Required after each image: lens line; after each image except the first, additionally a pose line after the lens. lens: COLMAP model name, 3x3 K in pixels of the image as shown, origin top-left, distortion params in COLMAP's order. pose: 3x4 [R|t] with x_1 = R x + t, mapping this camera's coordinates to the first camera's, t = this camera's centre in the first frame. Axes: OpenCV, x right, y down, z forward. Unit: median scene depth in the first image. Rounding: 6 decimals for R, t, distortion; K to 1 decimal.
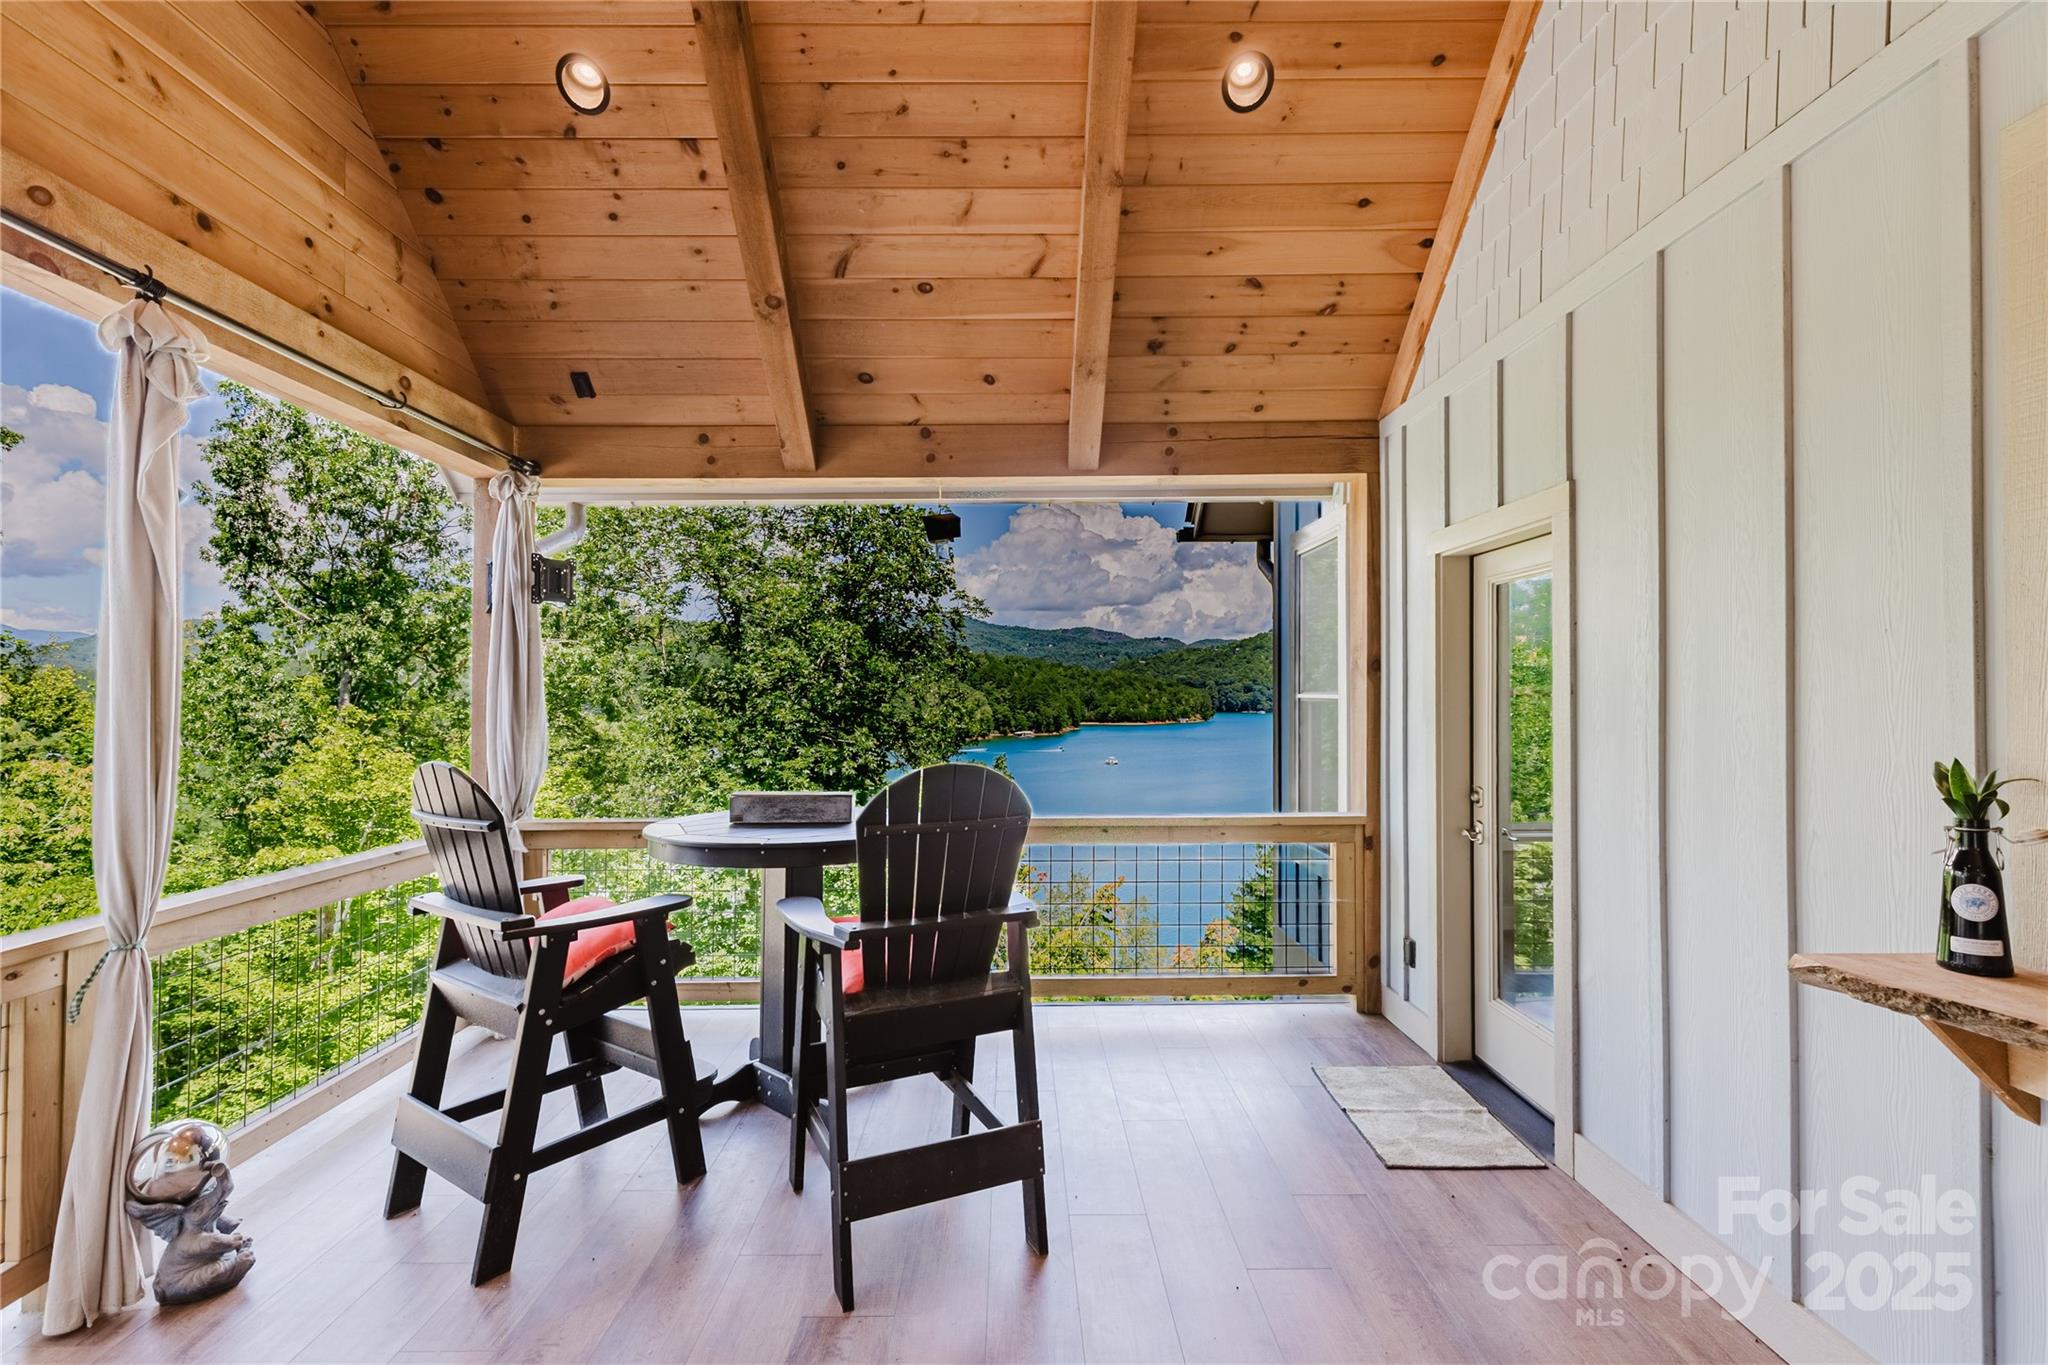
lens RADIAL K [[931.9, 0, 1019.2], [0, 931.9, 709.5], [0, 0, 1]] dist [0.002756, -0.000370]
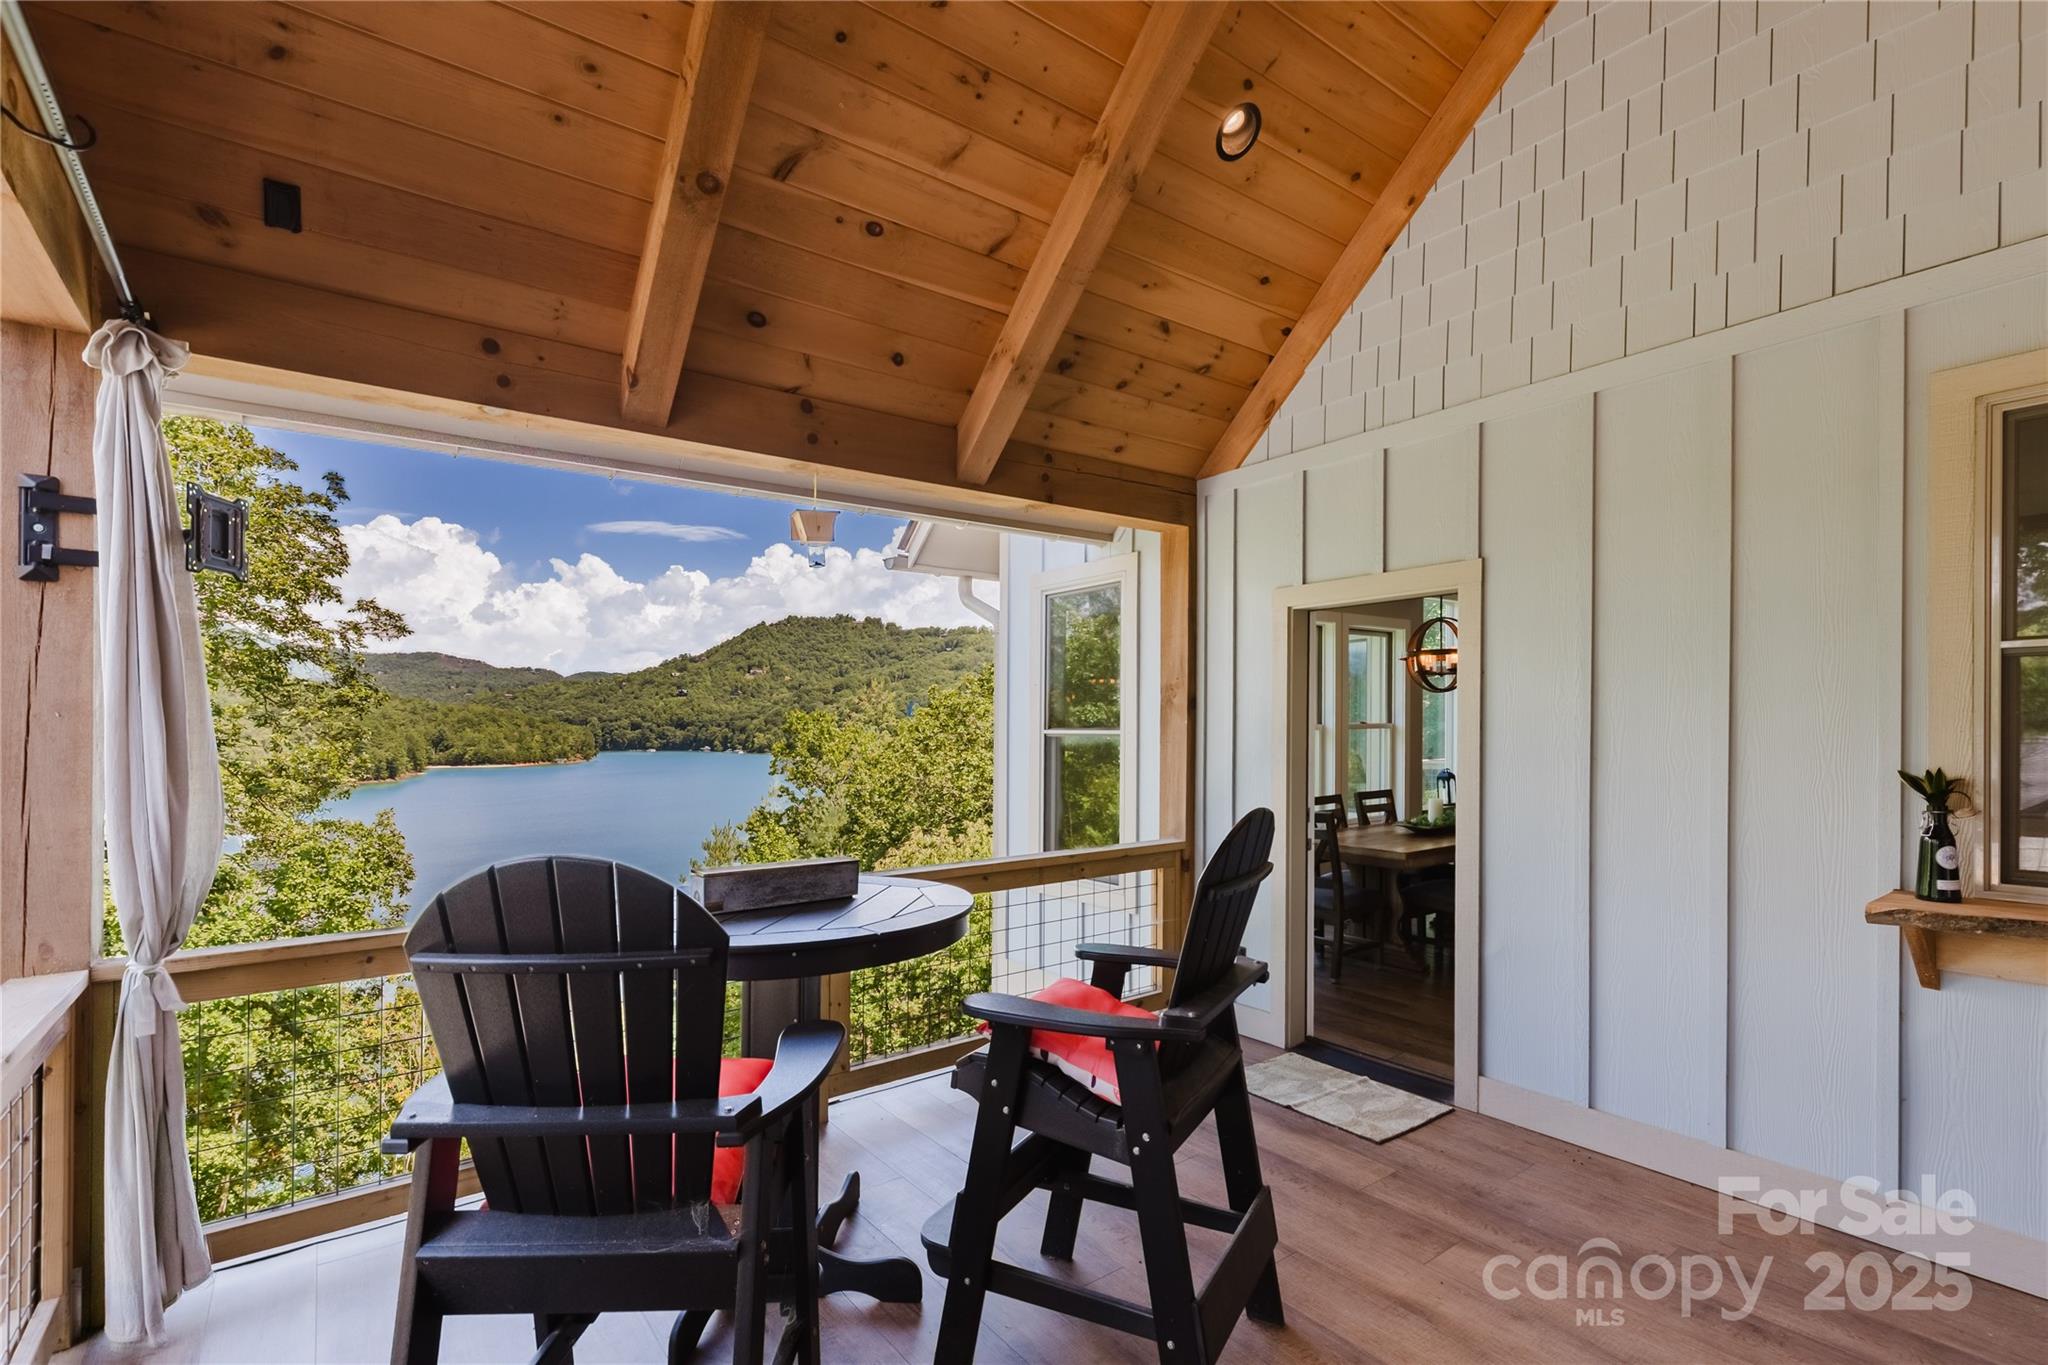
lens RADIAL K [[934.5, 0, 1028.5], [0, 934.5, 757.0], [0, 0, 1]] dist [0.002513, -0.000559]
pose [[0.801769, -0.019529, 0.597315, -0.458006], [0.013002, 0.999799, 0.015236, -0.004245], [-0.597493, -0.004450, 0.801862, 0.250638]]
